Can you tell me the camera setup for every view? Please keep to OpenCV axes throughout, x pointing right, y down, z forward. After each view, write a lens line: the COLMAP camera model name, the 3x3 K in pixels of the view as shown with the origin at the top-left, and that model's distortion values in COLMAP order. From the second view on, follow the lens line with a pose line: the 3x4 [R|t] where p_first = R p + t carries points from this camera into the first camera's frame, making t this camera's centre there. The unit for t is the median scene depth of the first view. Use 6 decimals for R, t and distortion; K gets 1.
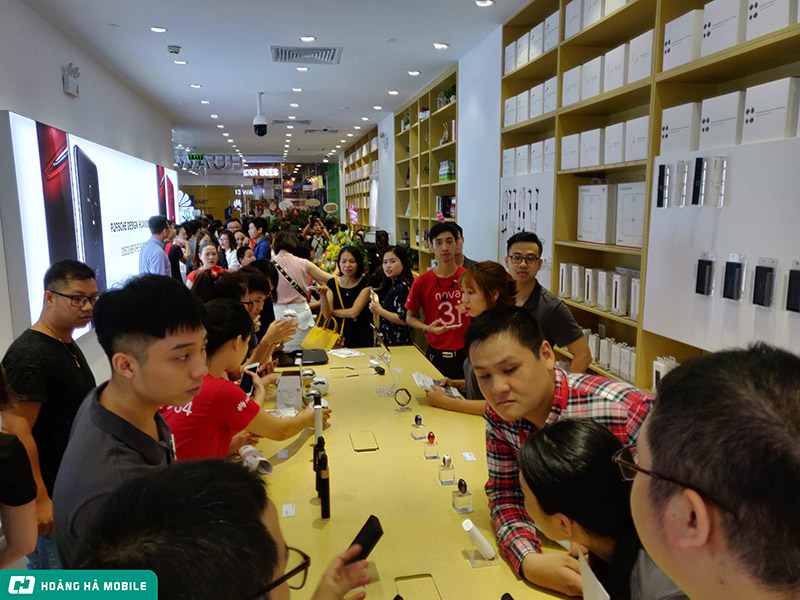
lens RADIAL K [[620.6, 0, 400.0], [0, 620.6, 300.0], [0, 0, 1]] dist [-0.022311, 0.069673]
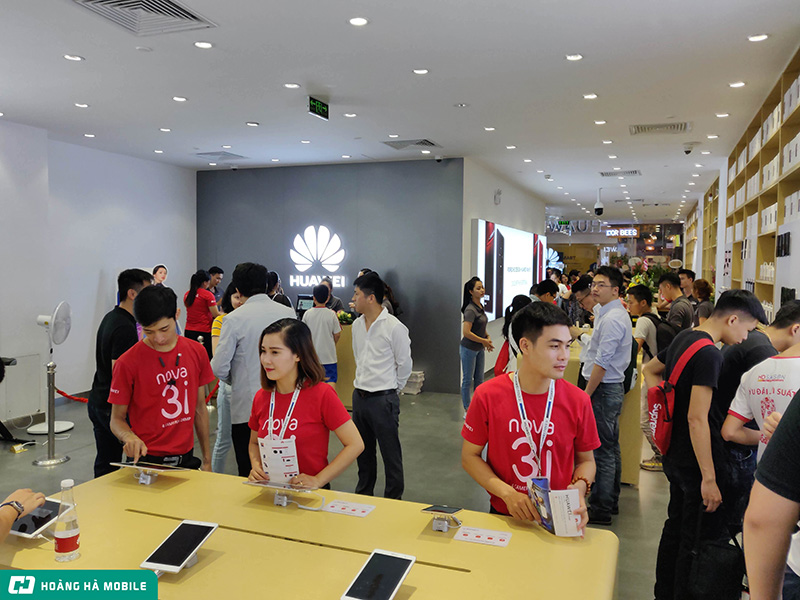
lens RADIAL K [[653.2, 0, 404.7], [0, 653.2, 320.6], [0, 0, 1]] dist [0.005849, 0.010911]
pose [[0.847209, 0.060335, -0.527823, 0.114846], [-0.093510, 0.994954, -0.036362, 0.048922], [0.522965, 0.080163, 0.848576, -0.294454]]
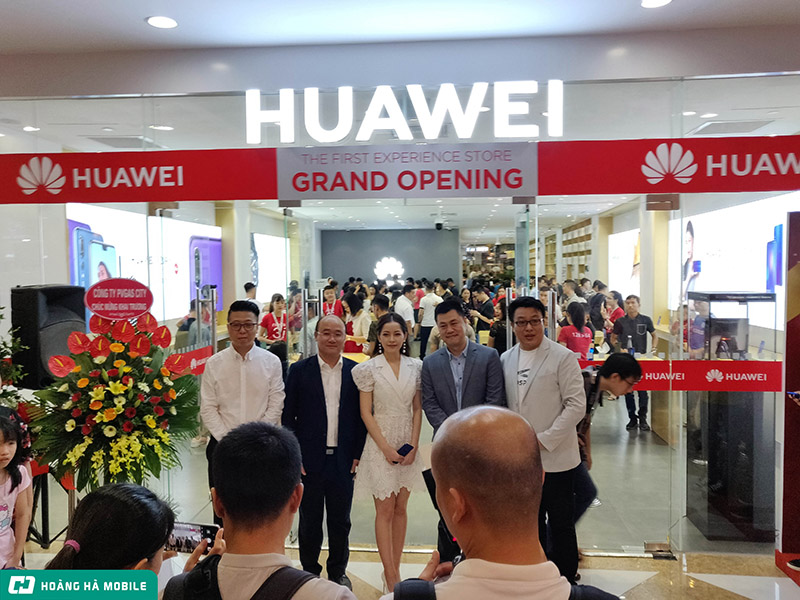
lens RADIAL K [[654.0, 0, 406.9], [0, 654.0, 303.2], [0, 0, 1]] dist [0.009187, 0.005896]
pose [[0.962166, 0.013980, -0.272105, 0.109866], [-0.039906, 0.995144, -0.089981, 0.153310], [0.269526, 0.097435, 0.958051, -1.057189]]
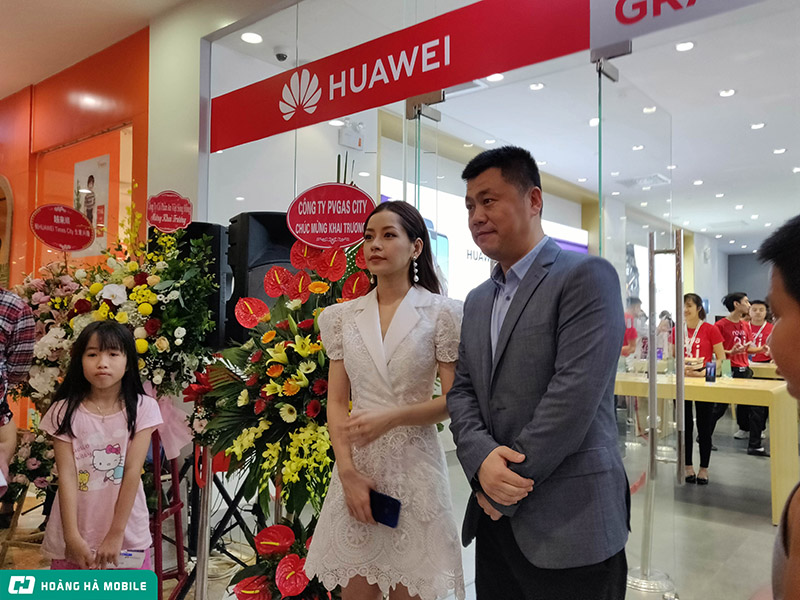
lens RADIAL K [[654.0, 0, 406.9], [0, 654.0, 303.2], [0, 0, 1]] dist [0.009187, 0.005896]
pose [[0.642292, -0.010793, -0.766384, 0.071764], [-0.127963, 0.984357, -0.121106, 0.173135], [0.755702, 0.175854, 0.630864, -0.926778]]
